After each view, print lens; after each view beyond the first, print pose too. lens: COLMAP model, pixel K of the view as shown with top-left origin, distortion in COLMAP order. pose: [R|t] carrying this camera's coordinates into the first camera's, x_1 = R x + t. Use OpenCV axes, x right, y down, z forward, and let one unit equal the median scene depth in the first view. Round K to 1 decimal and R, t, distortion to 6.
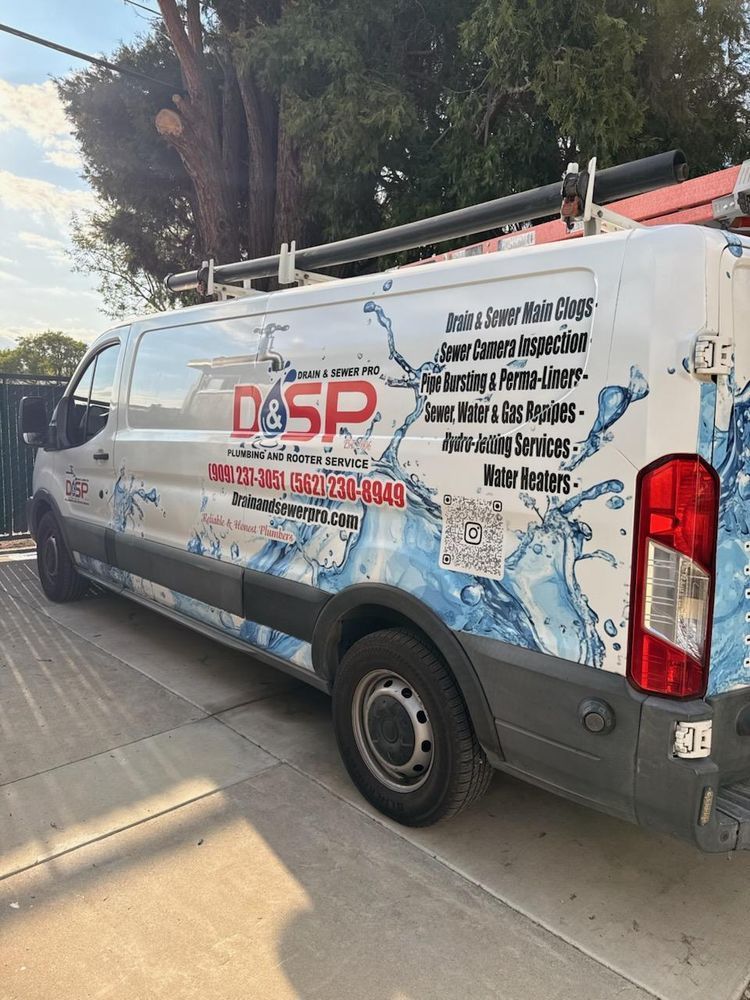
lens RADIAL K [[705.4, 0, 375.0], [0, 705.4, 500.0], [0, 0, 1]] dist [-0.024783, -0.003549]
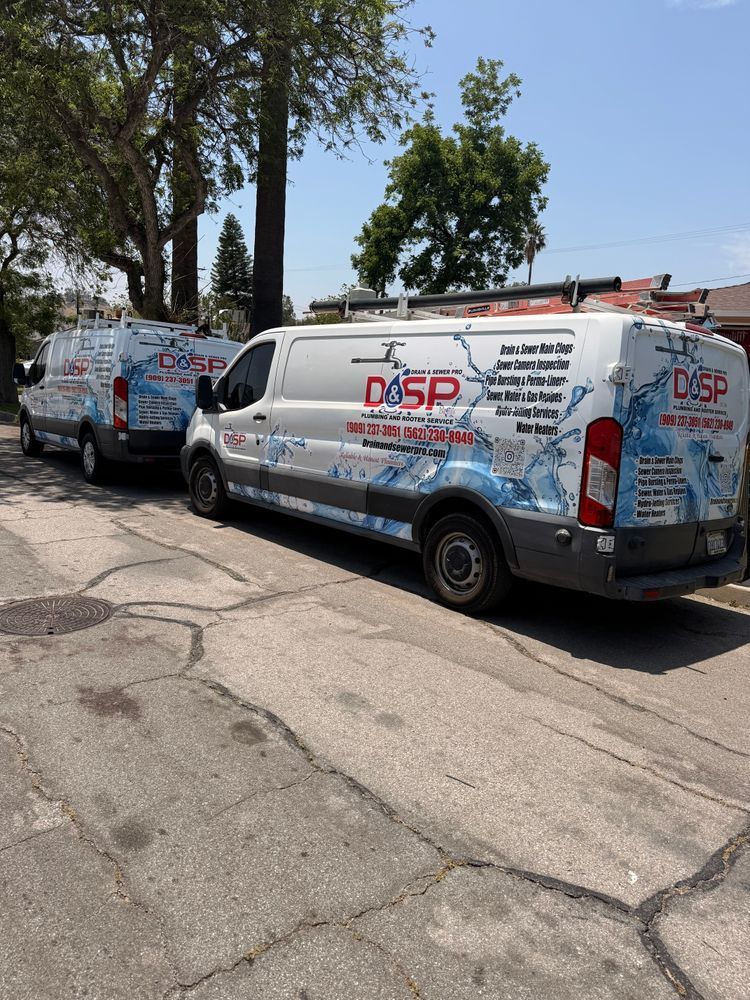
lens RADIAL K [[705.4, 0, 375.0], [0, 705.4, 500.0], [0, 0, 1]] dist [-0.024783, -0.003549]
pose [[0.998560, 0.050163, -0.019035, -0.188466], [-0.049939, 0.998679, 0.012062, 0.157904], [0.019615, -0.011094, 0.999746, -0.962344]]
